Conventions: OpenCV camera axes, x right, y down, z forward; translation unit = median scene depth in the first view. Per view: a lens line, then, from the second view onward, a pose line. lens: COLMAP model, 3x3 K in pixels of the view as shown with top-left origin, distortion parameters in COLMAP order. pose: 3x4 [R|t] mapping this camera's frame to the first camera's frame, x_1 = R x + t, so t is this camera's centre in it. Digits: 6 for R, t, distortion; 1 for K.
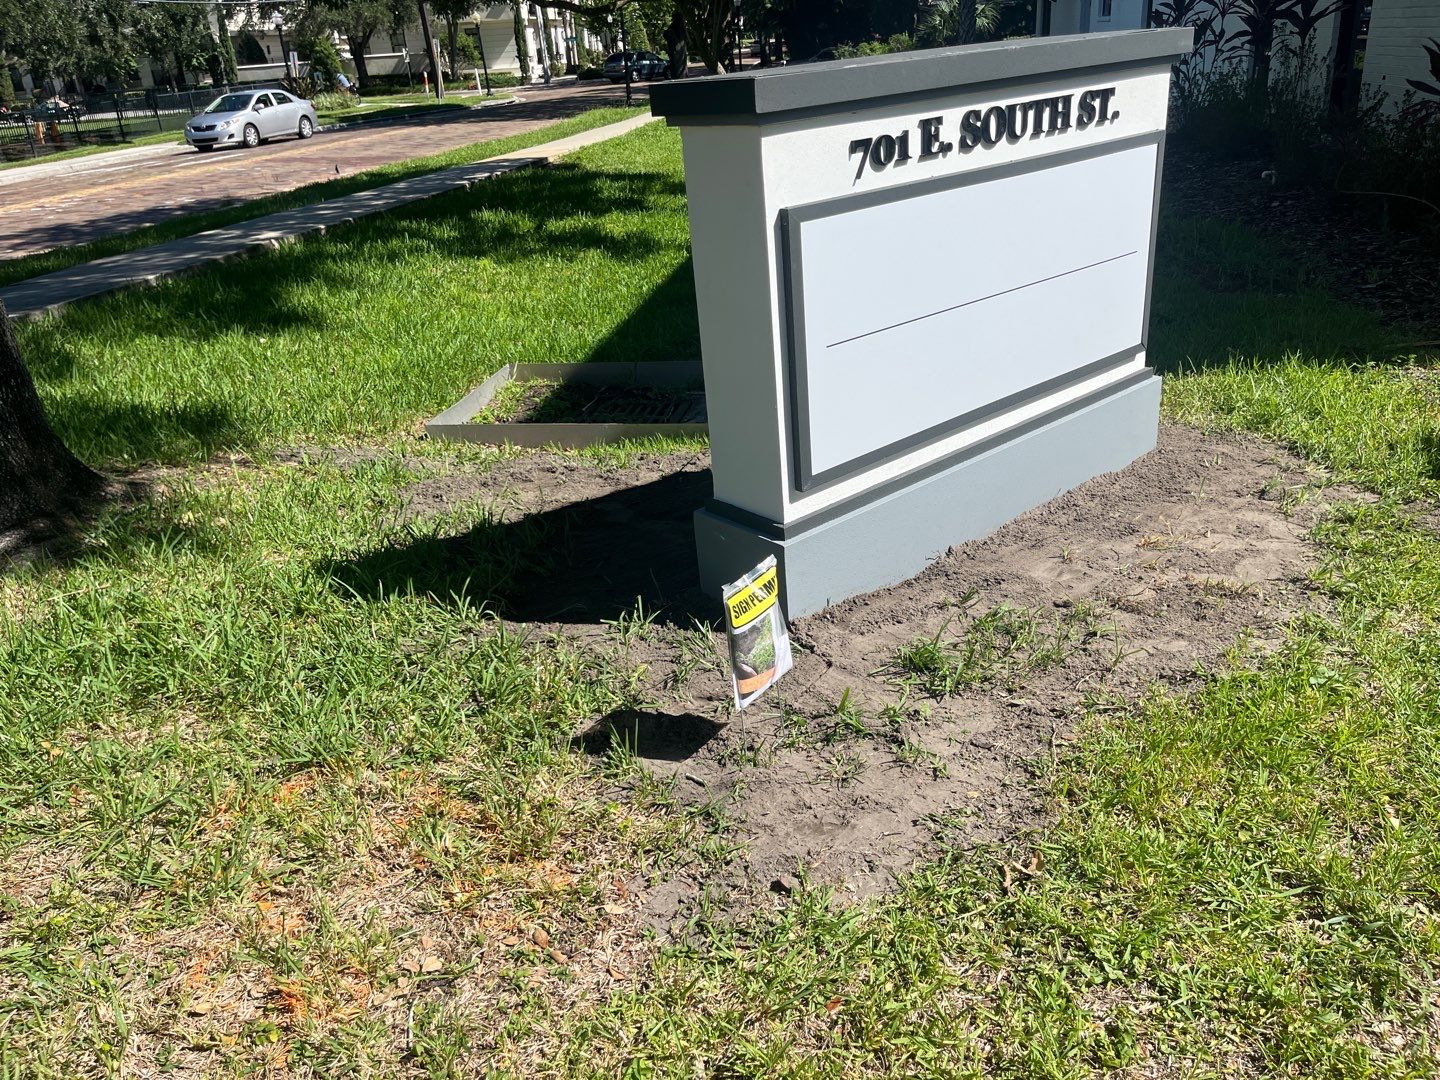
lens RADIAL K [[1100.8, 0, 729.7], [0, 1100.8, 553.0], [0, 0, 1]] dist [0.061713, -0.081444]
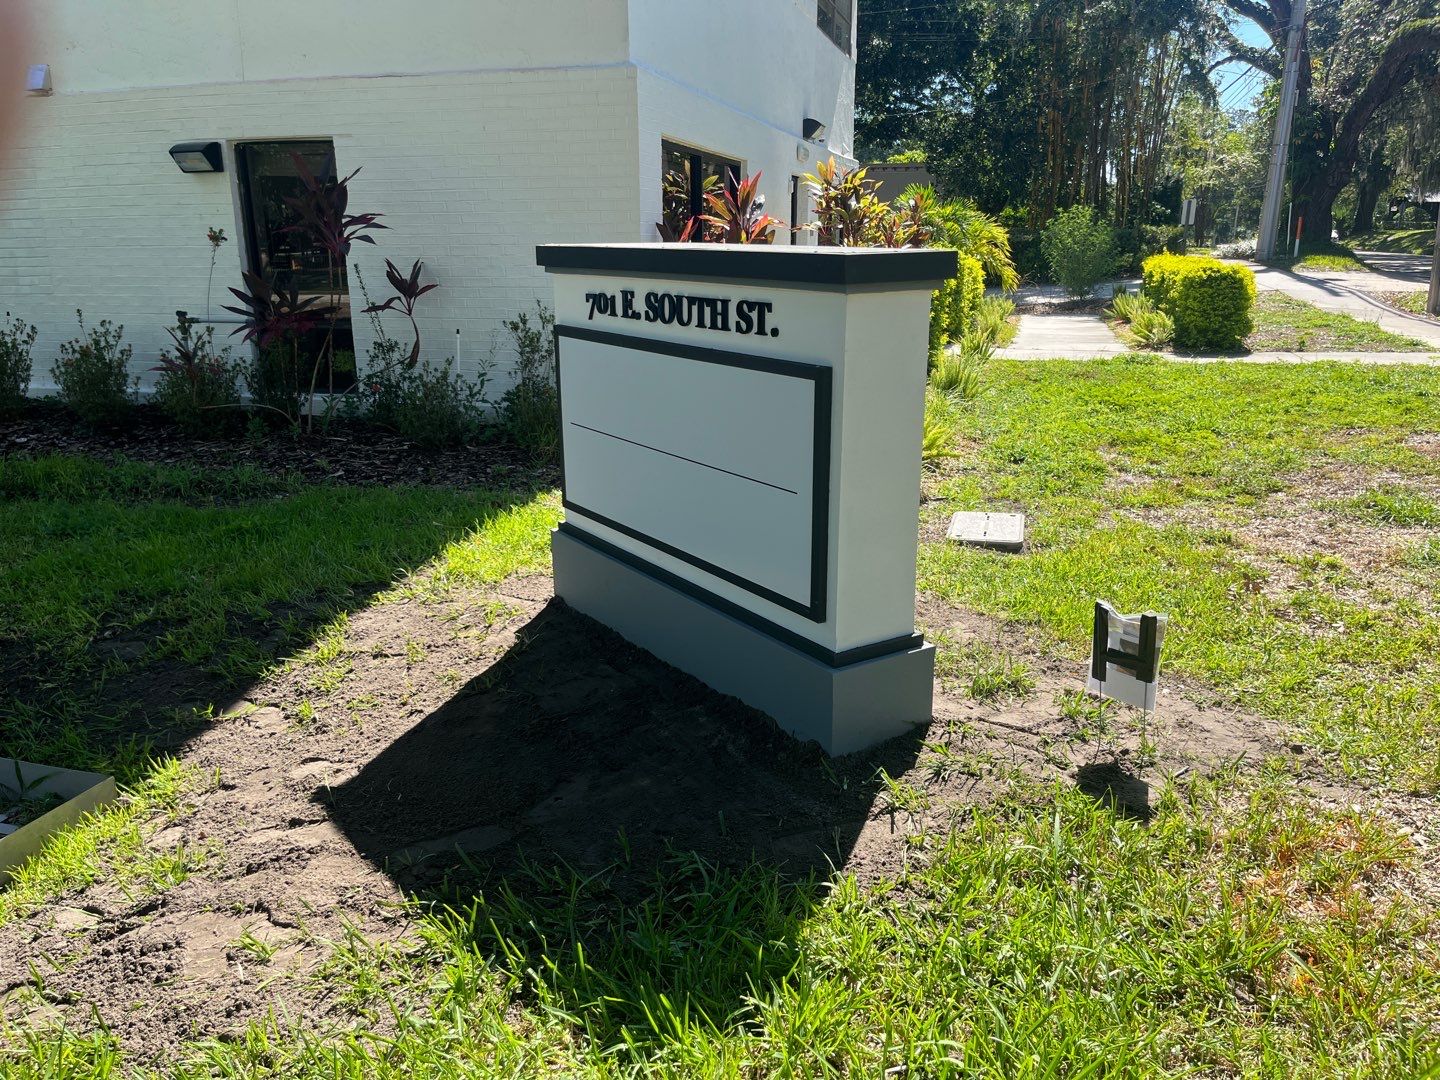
lens RADIAL K [[1100.8, 0, 720.8], [0, 1100.8, 557.0], [0, 0, 1]] dist [0.061713, -0.081444]
pose [[-0.132050, 0.346528, -0.928699, 1.361907], [-0.414878, 0.831571, 0.369277, -0.598094], [0.900244, 0.434059, 0.033958, 1.081725]]
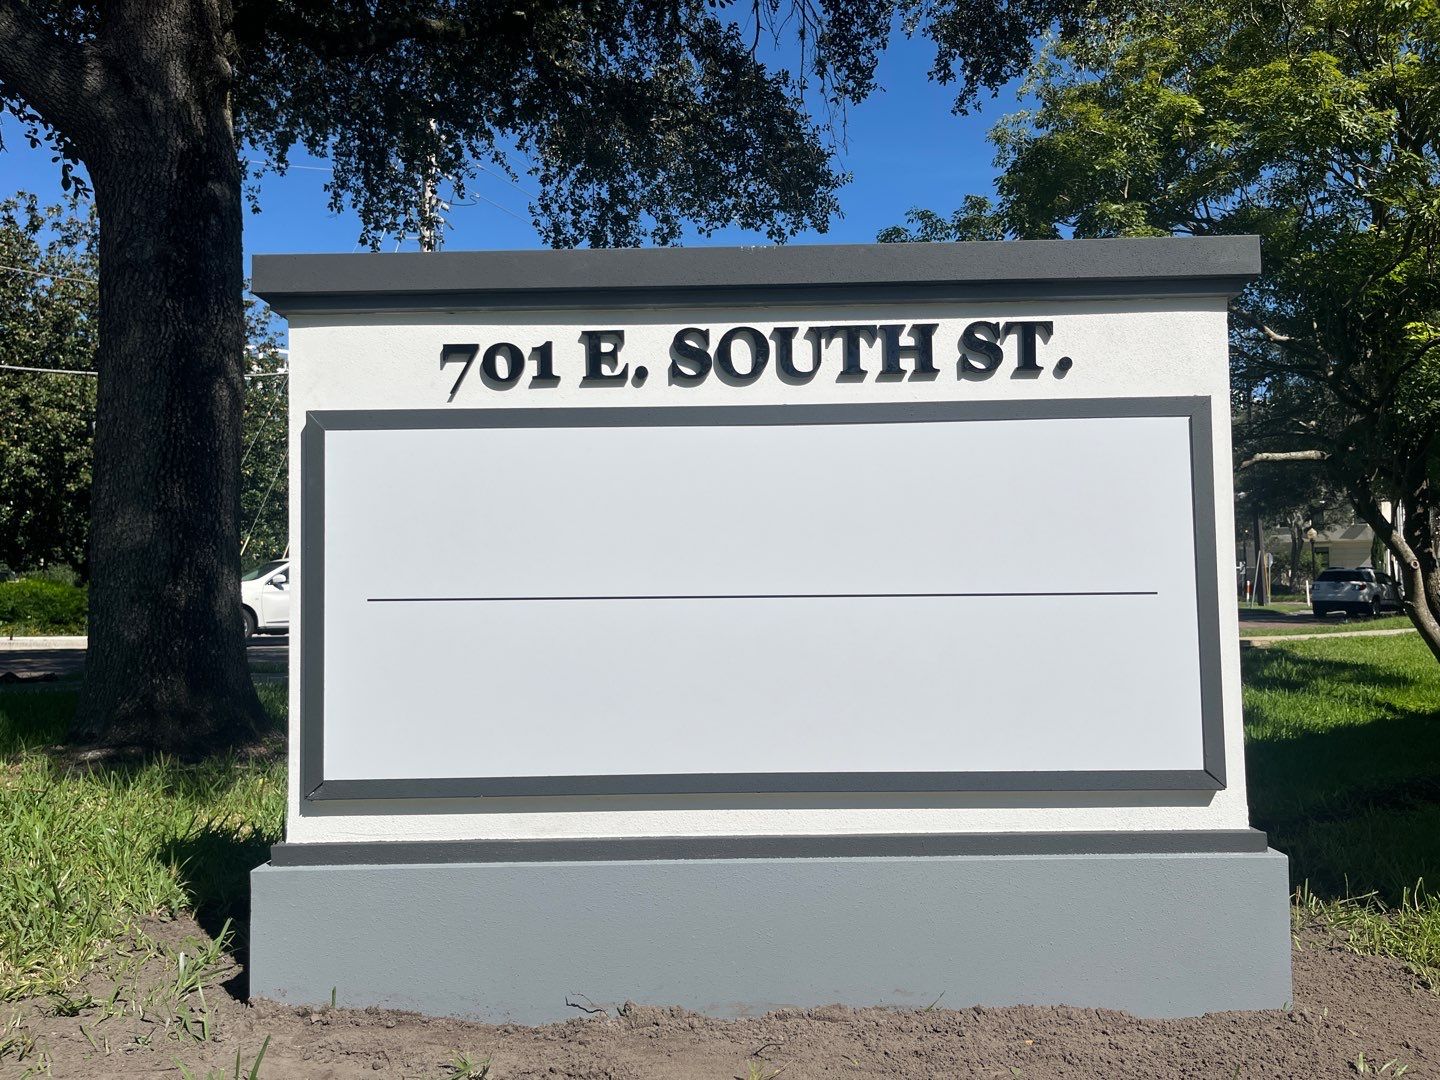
lens RADIAL K [[1100.8, 0, 733.2], [0, 1100.8, 547.0], [0, 0, 1]] dist [0.061713, -0.081444]
pose [[0.747169, 0.033928, -0.663768, 0.663132], [-0.315691, 0.896963, -0.309509, -0.061429], [0.584874, 0.440801, 0.680894, 0.560194]]
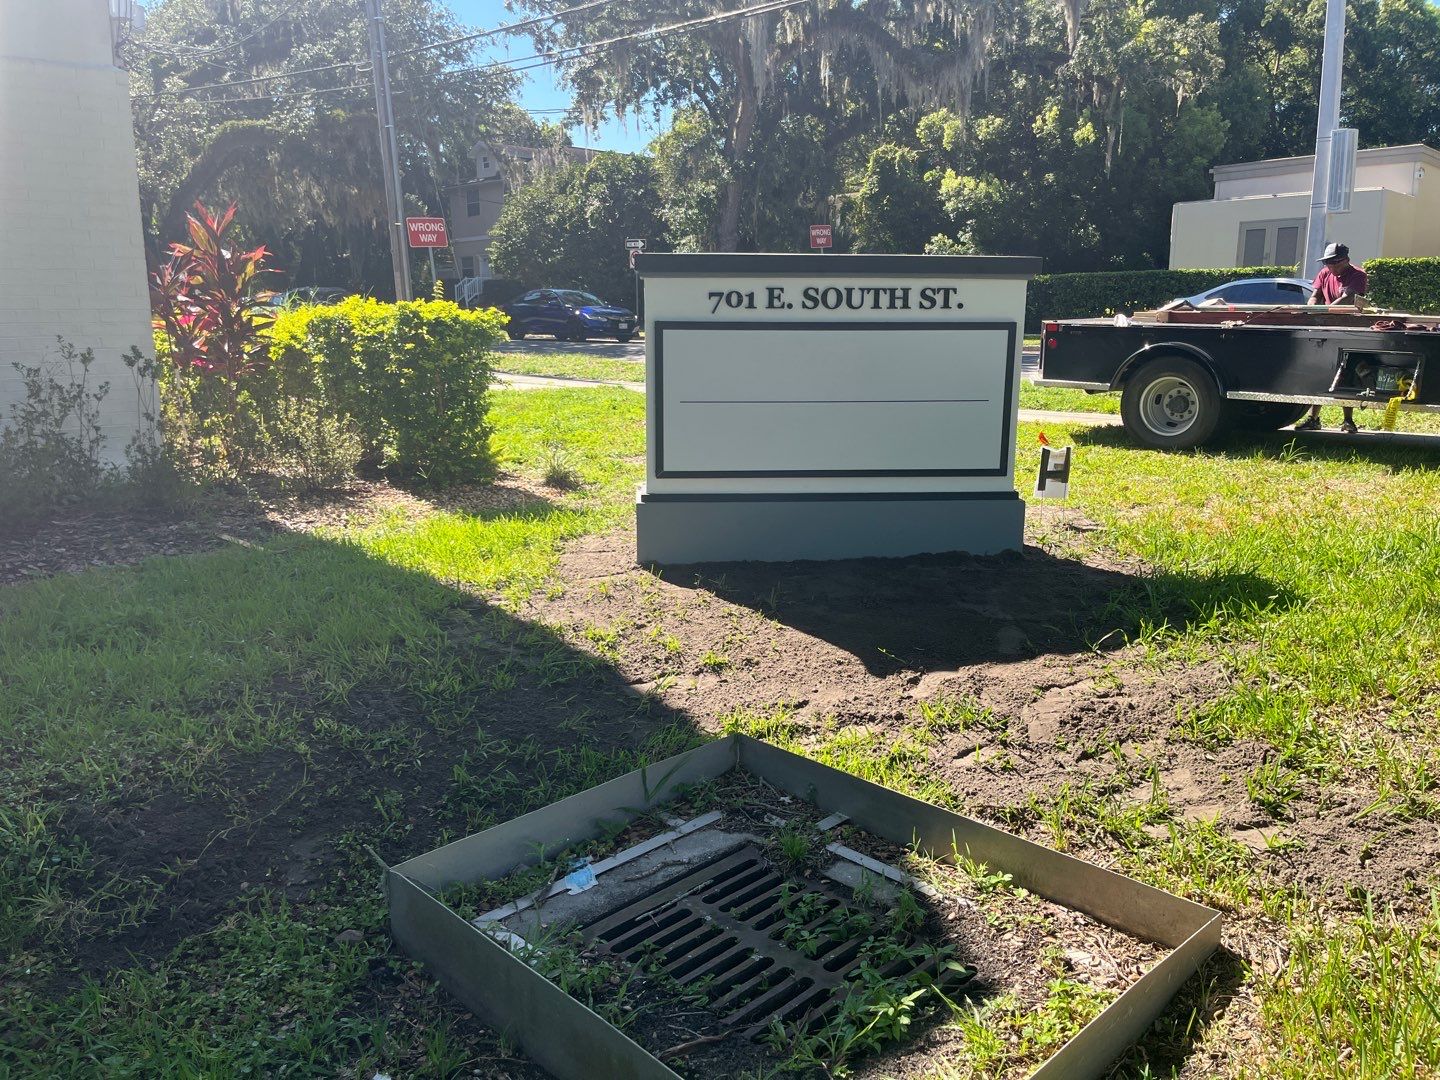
lens RADIAL K [[1100.8, 0, 724.6], [0, 1100.8, 540.9], [0, 0, 1]] dist [0.061713, -0.081444]
pose [[0.795223, 0.193614, -0.574572, 1.092184], [-0.313626, 0.942371, -0.116516, 0.198618], [0.518901, 0.272857, 0.810118, -0.322234]]
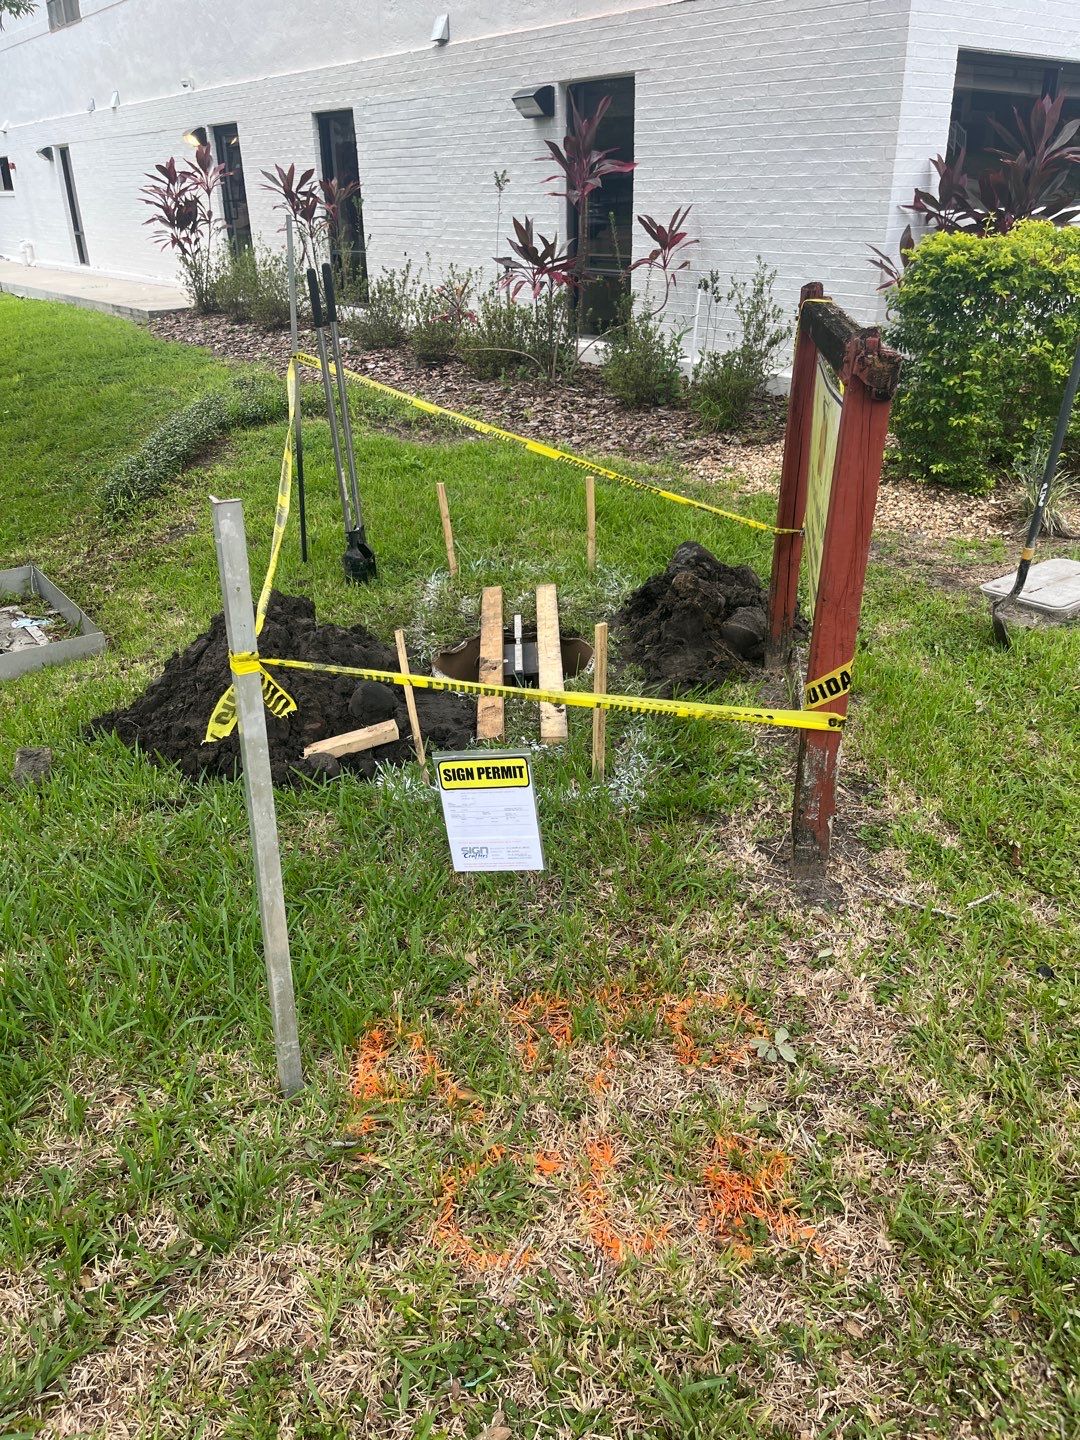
lens RADIAL K [[1100.8, 0, 542.4], [0, 1100.8, 722.2], [0, 0, 1]] dist [0.061713, -0.081444]
pose [[-0.708721, 0.391348, -0.586993, 0.989596], [-0.234873, 0.653688, 0.719393, -0.896964], [0.665244, 0.647718, -0.371366, 1.703934]]
